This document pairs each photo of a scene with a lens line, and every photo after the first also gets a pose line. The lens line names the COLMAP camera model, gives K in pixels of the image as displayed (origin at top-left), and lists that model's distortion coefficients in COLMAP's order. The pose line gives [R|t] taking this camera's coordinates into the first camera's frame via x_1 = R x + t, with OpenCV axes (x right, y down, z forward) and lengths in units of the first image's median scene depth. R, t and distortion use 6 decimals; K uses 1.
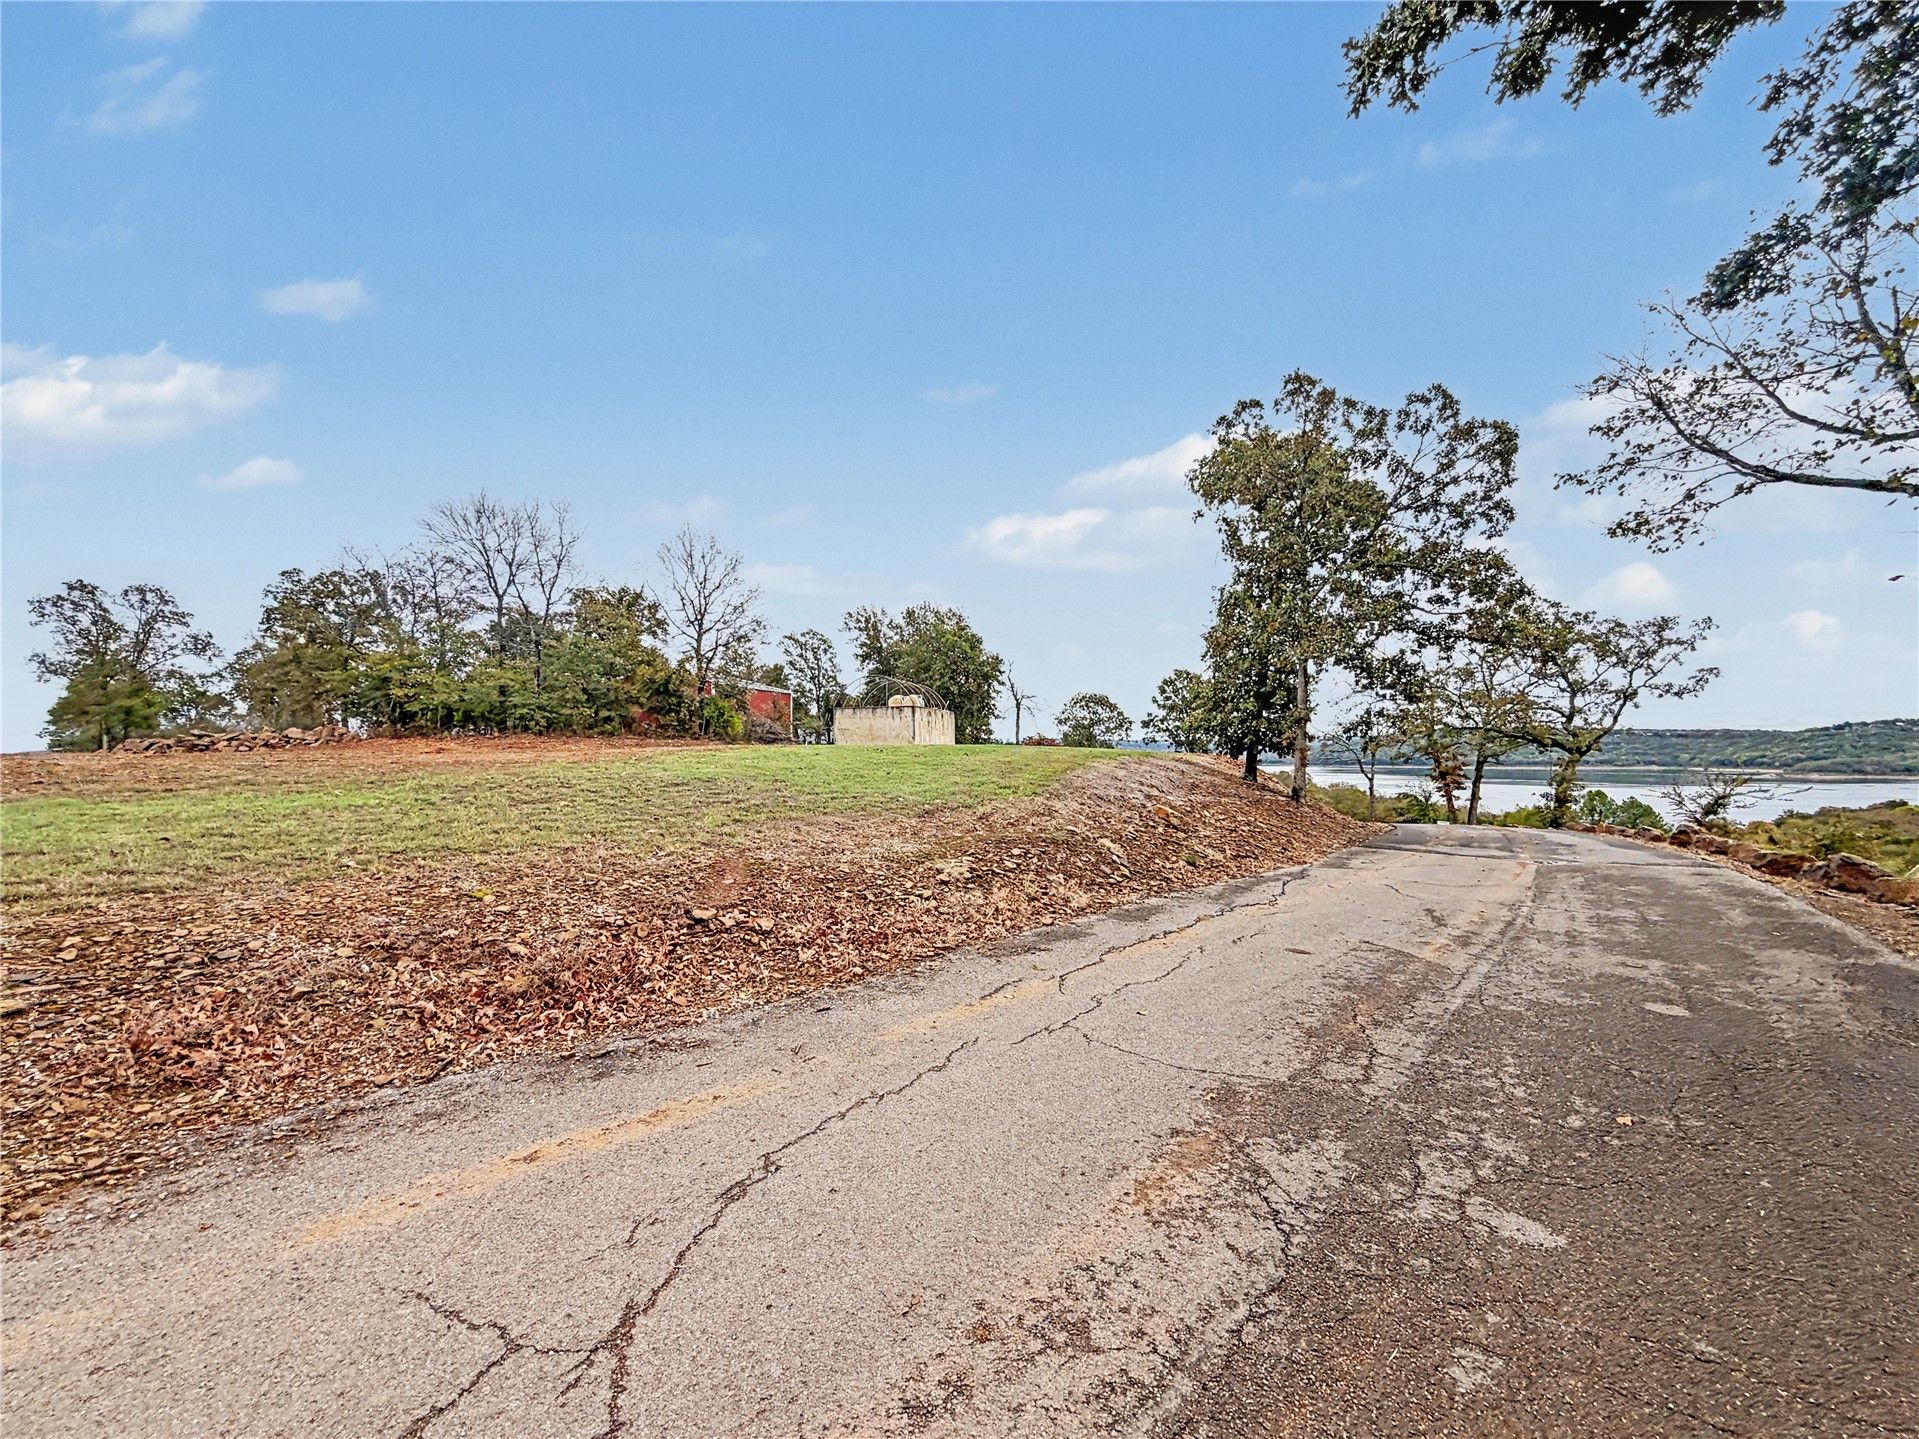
lens RADIAL K [[765.0, 0, 954.2], [0, 765.0, 711.7], [0, 0, 1]] dist [-0.001349, -0.000234]
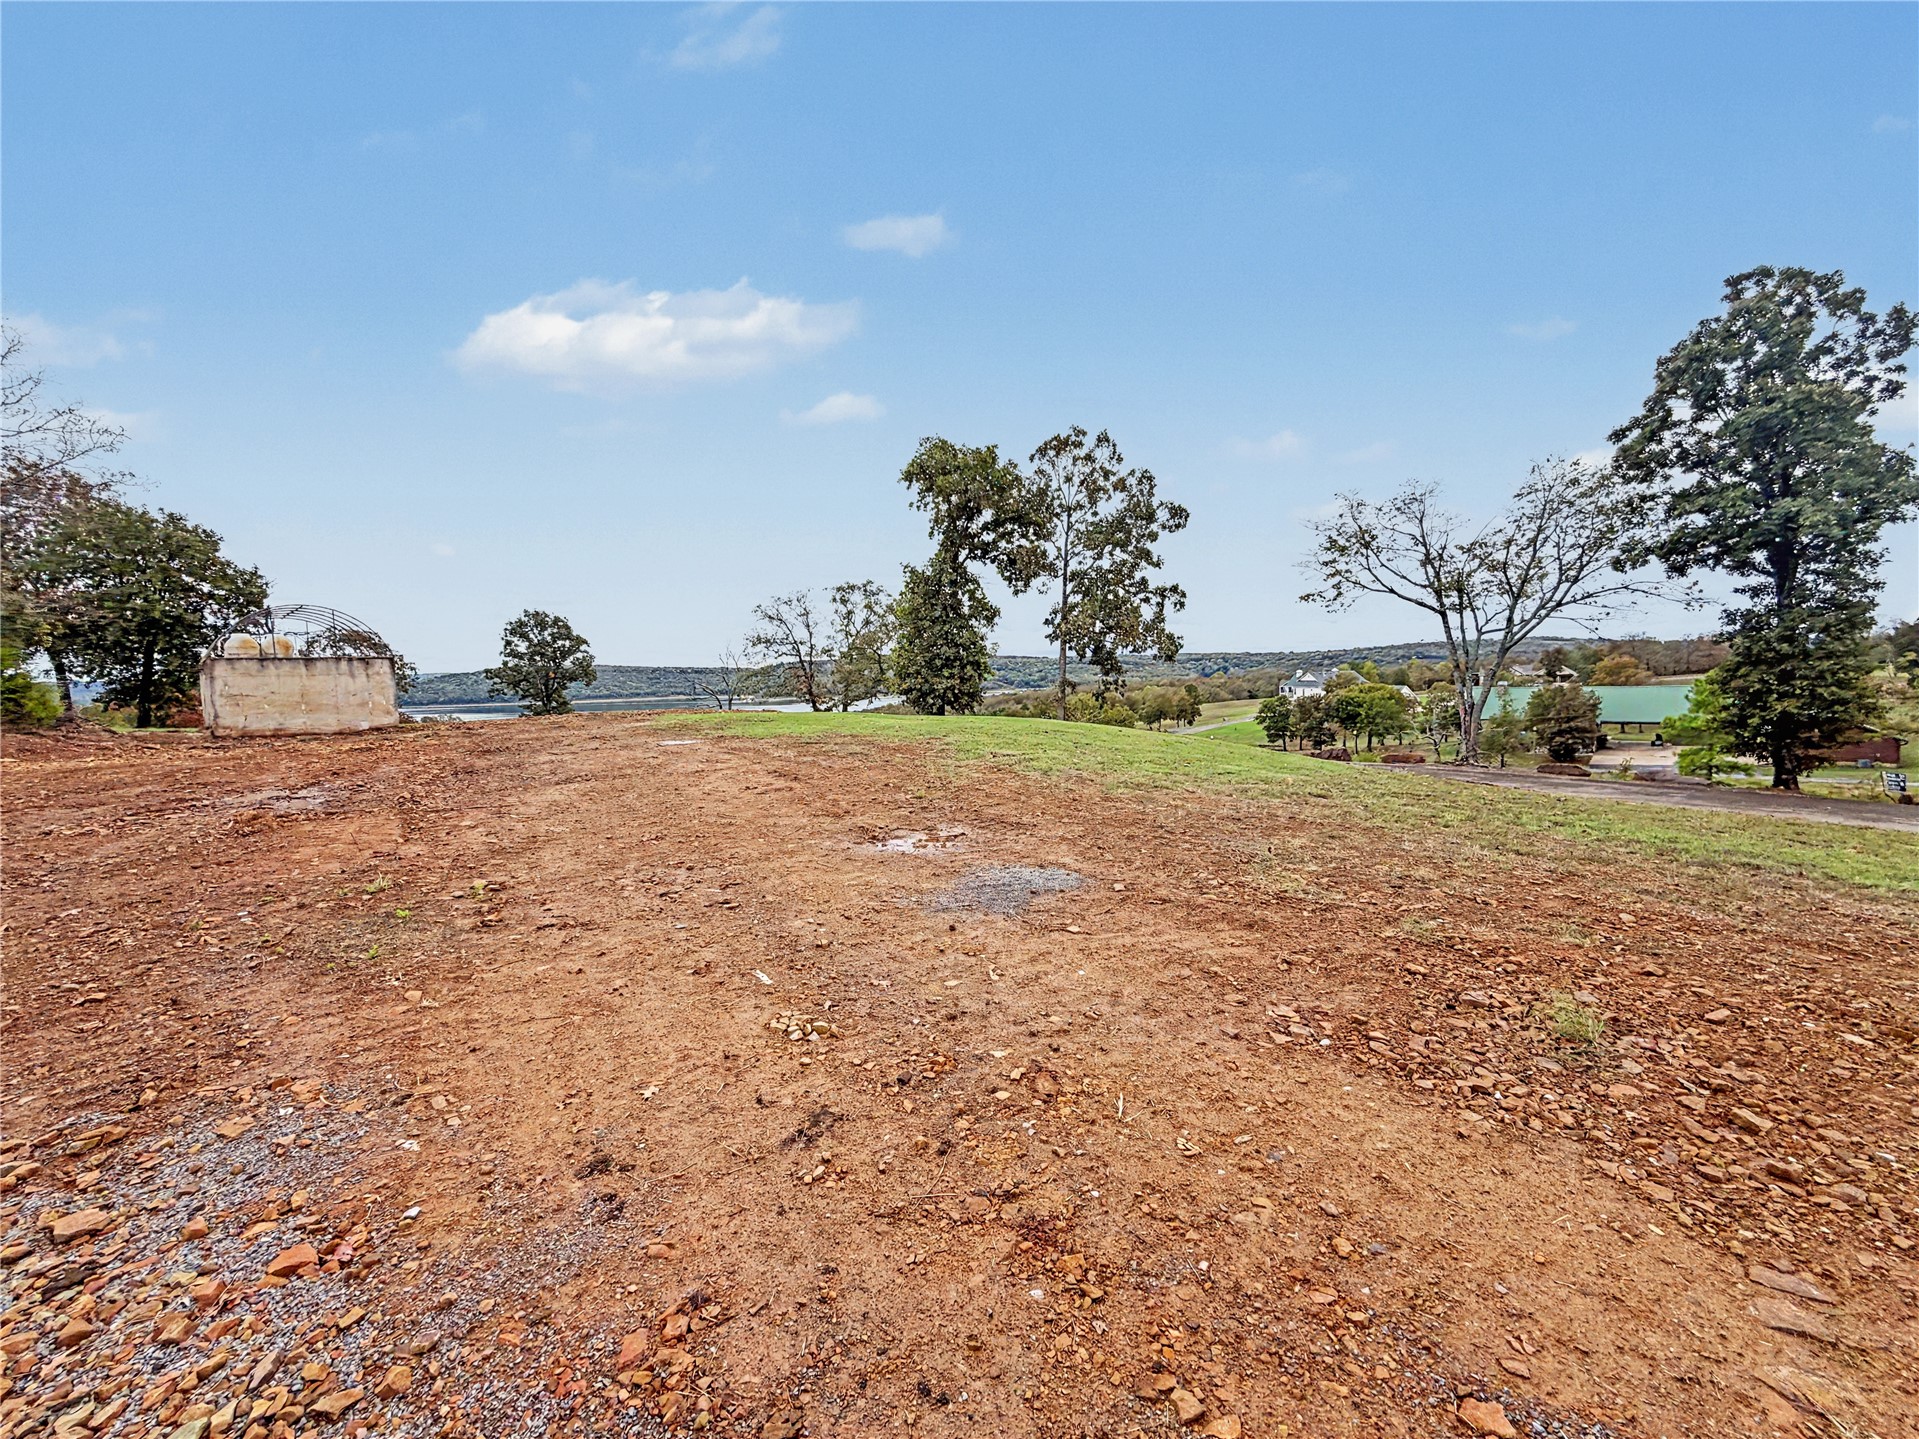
lens RADIAL K [[763.2, 0, 953.3], [0, 763.2, 717.0], [0, 0, 1]] dist [-0.000974, 0.000117]
pose [[0.460158, -0.056731, 0.886023, -0.251516], [-0.022545, 0.996888, 0.075538, -0.010033], [-0.887551, -0.054735, 0.457447, 0.163182]]
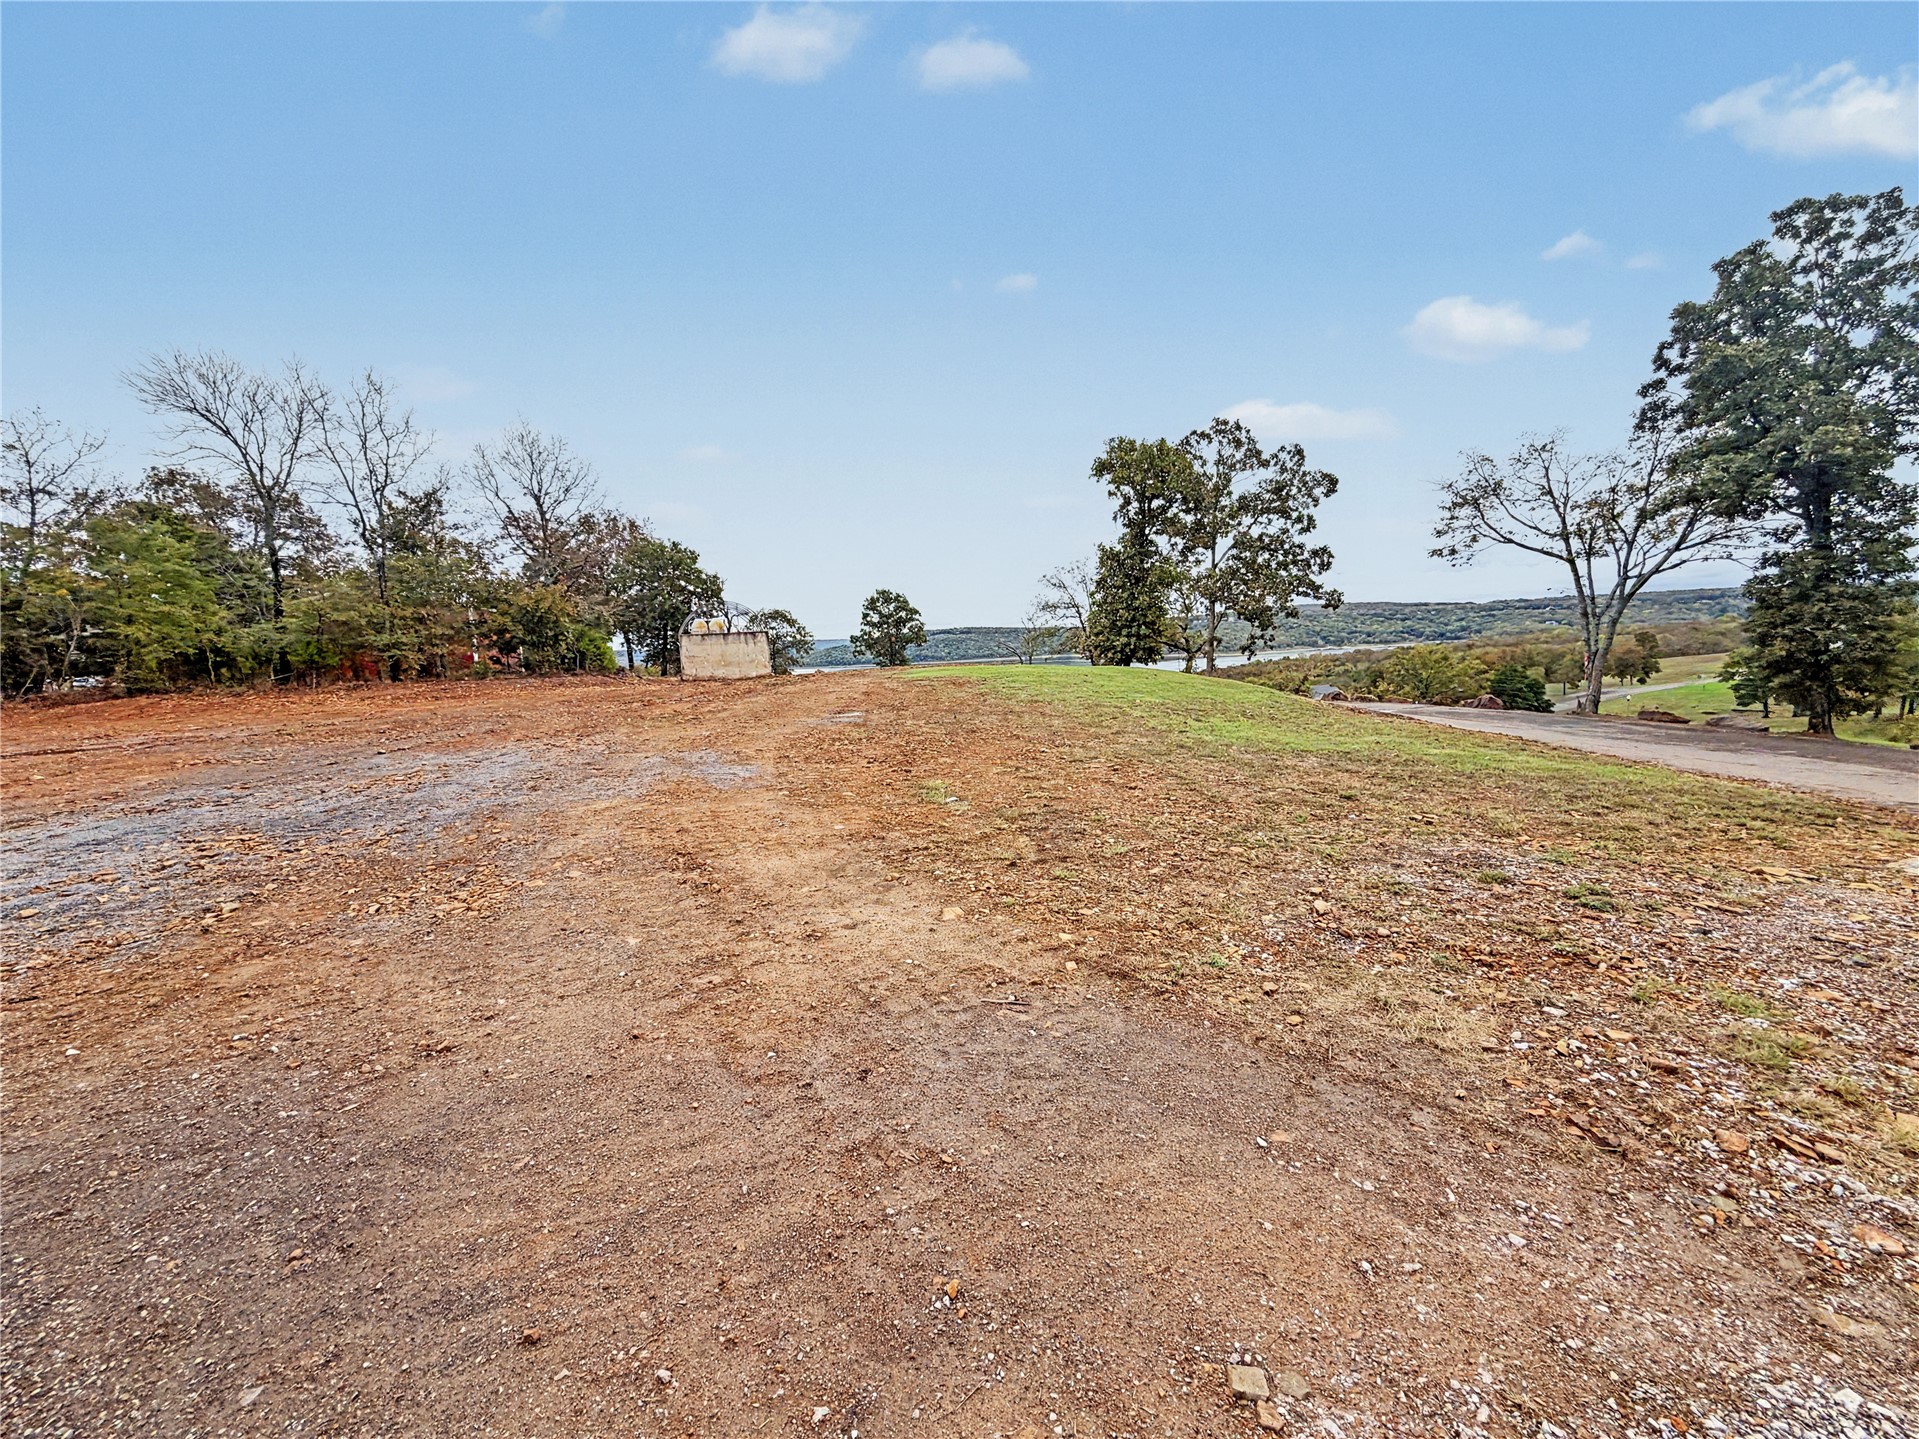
lens RADIAL K [[765.0, 0, 954.2], [0, 765.0, 711.7], [0, 0, 1]] dist [-0.001349, -0.000234]
pose [[0.814168, -0.084622, 0.574430, -0.274448], [0.014569, 0.991989, 0.125484, -0.015593], [-0.580447, -0.093796, 0.808878, 0.000558]]
